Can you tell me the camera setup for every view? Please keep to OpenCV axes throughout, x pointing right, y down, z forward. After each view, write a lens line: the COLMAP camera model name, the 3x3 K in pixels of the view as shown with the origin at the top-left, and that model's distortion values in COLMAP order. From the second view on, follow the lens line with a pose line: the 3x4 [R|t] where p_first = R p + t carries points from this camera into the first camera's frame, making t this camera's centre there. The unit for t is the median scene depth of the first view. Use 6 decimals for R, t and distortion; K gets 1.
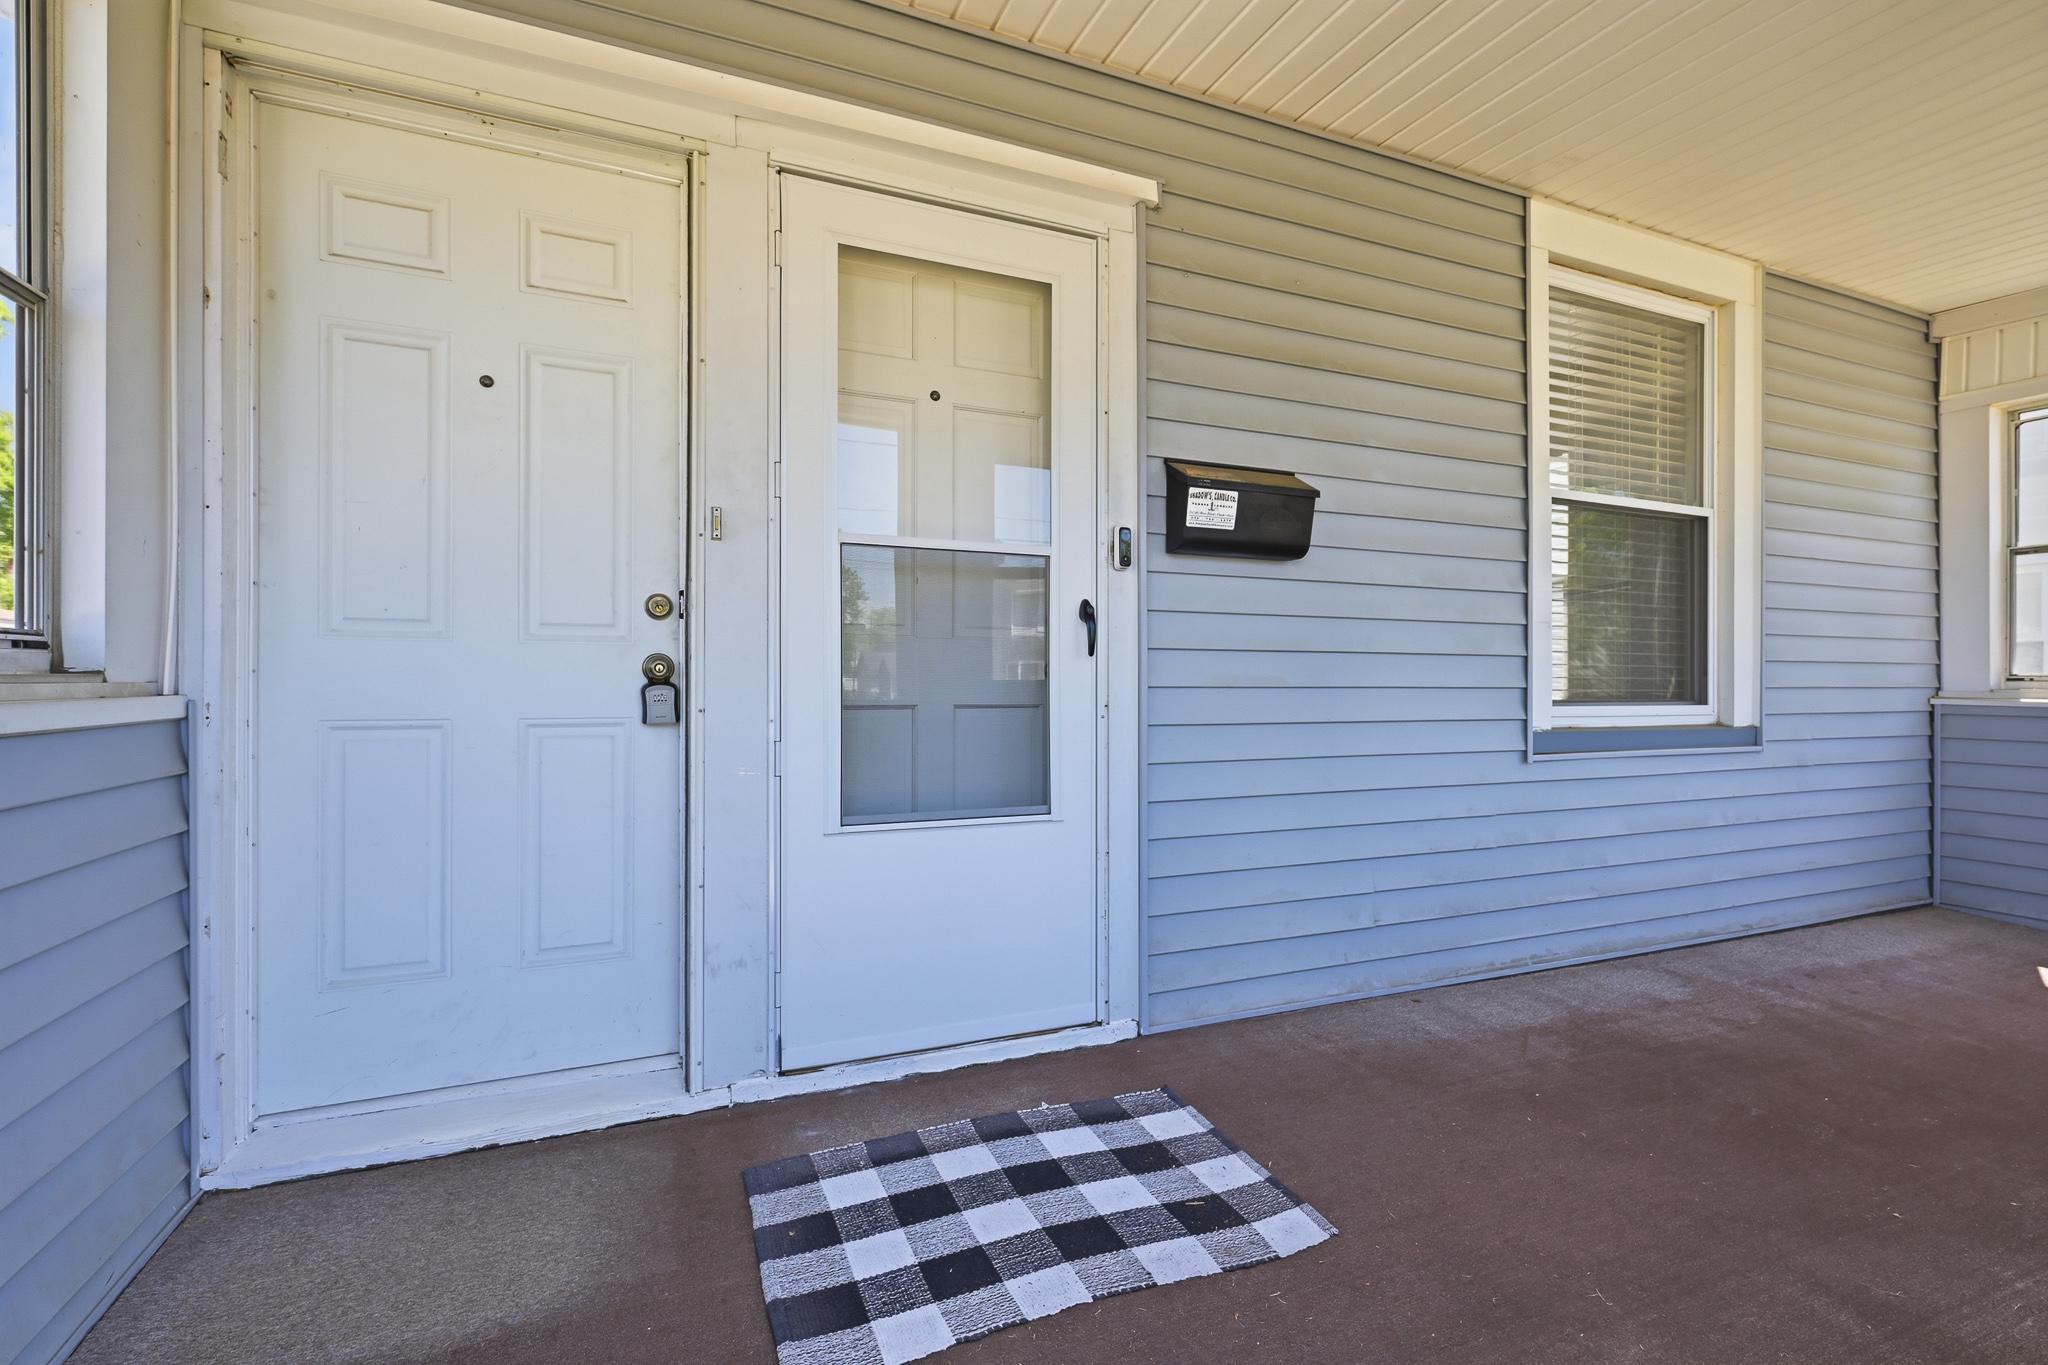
lens RADIAL K [[922.1, 0, 1021.4], [0, 922.1, 682.0], [0, 0, 1]] dist [-0.002198, -0.000069]
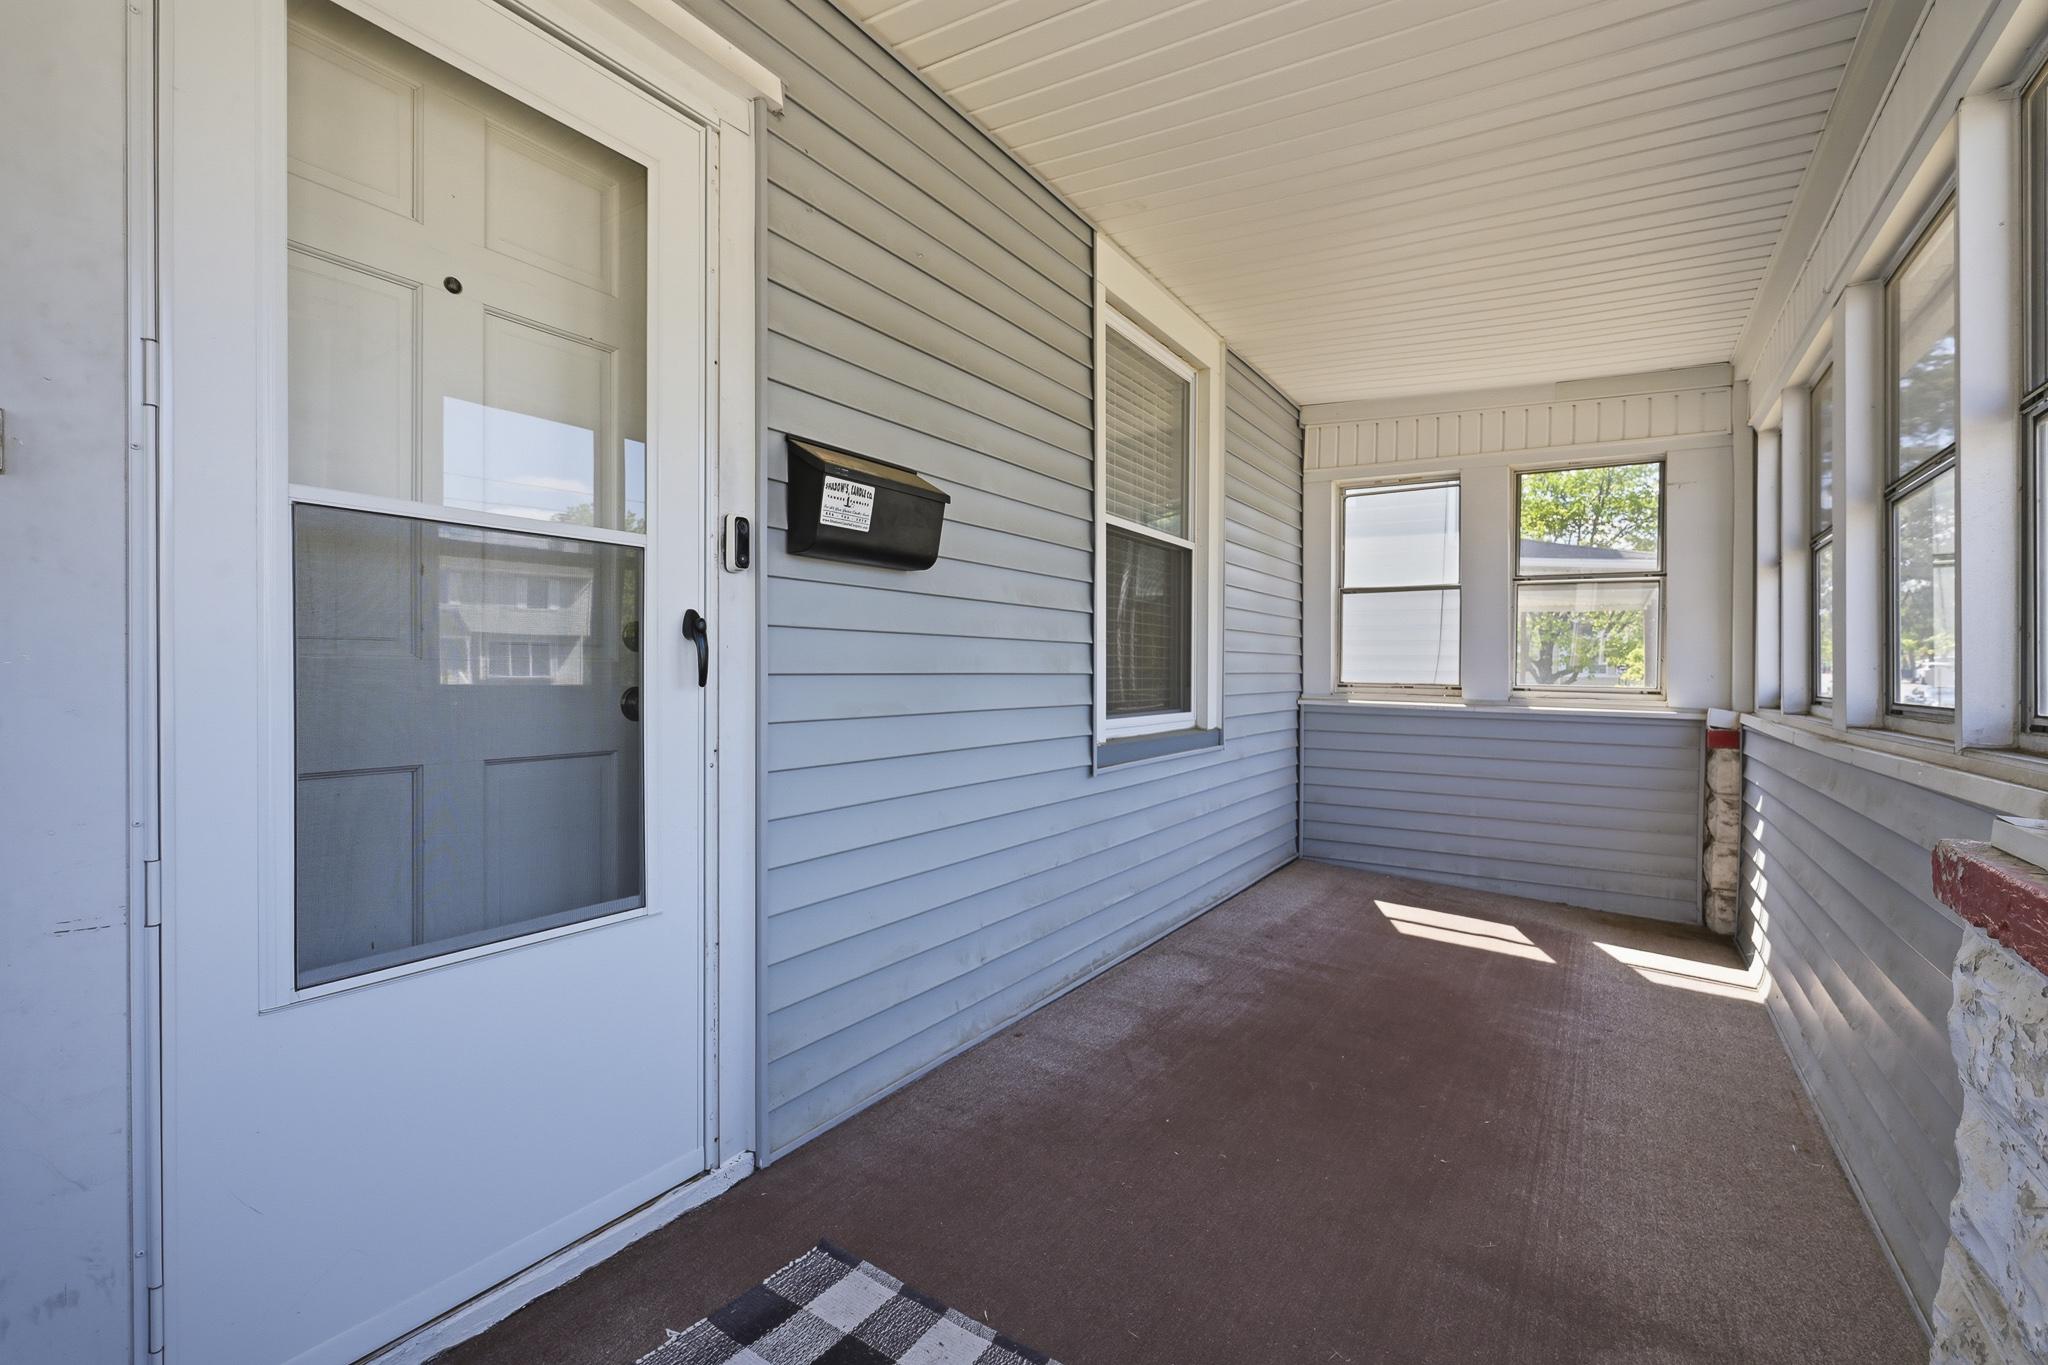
lens RADIAL K [[926.8, 0, 1028.0], [0, 926.8, 673.1], [0, 0, 1]] dist [-0.001571, 0.000130]
pose [[0.818822, 0.001804, 0.574045, -0.130337], [-0.008467, 0.999924, 0.008936, -0.045025], [-0.573986, -0.012177, 0.818775, 0.221202]]
